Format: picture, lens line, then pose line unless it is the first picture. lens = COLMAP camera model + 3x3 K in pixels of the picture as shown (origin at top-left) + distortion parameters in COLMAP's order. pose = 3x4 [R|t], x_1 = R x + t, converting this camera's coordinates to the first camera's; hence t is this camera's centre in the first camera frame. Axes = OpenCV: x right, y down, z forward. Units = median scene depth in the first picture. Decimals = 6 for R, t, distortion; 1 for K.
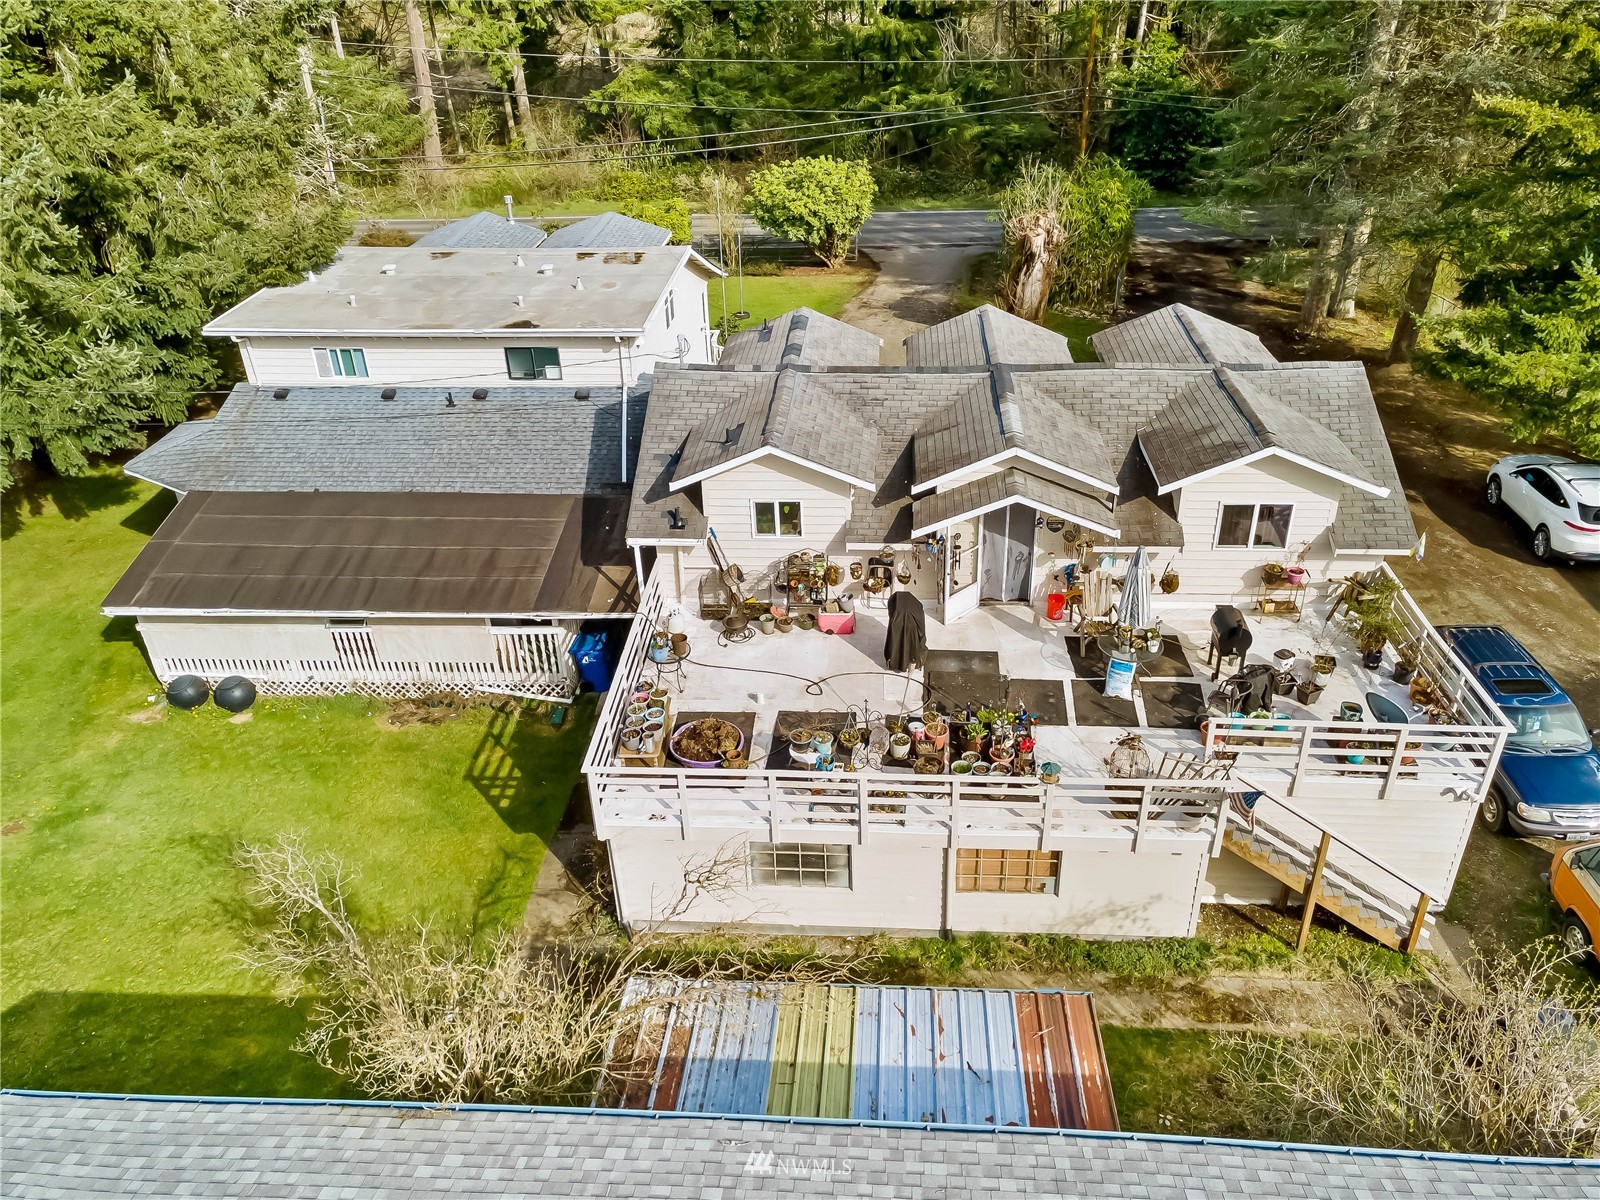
lens RADIAL K [[1167.8, 0, 807.1], [0, 1167.8, 599.3], [0, 0, 1]] dist [0.035776, 0.003617]
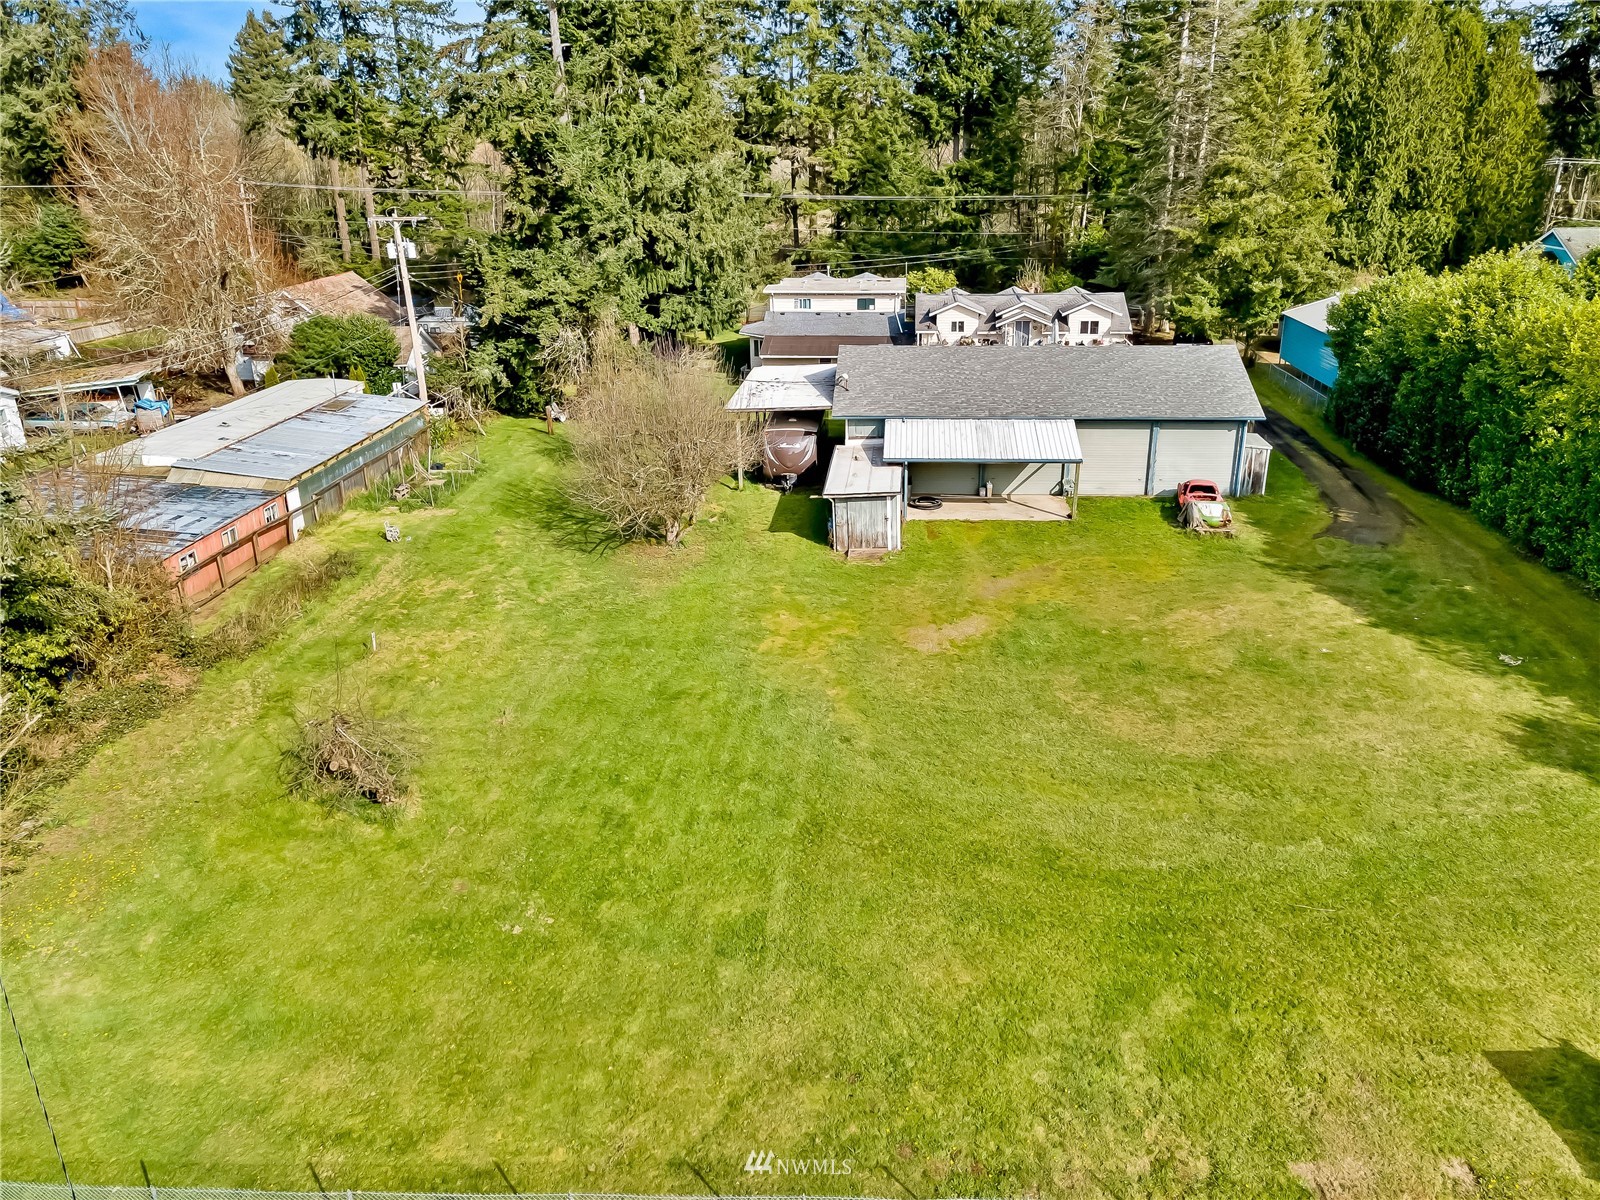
lens RADIAL K [[1167.8, 0, 807.1], [0, 1167.8, 599.3], [0, 0, 1]] dist [0.035776, 0.003617]
pose [[0.999828, 0.017097, -0.007145, -0.348318], [-0.018027, 0.986667, -0.161748, 1.048292], [0.004284, 0.161849, 0.986806, -1.877937]]
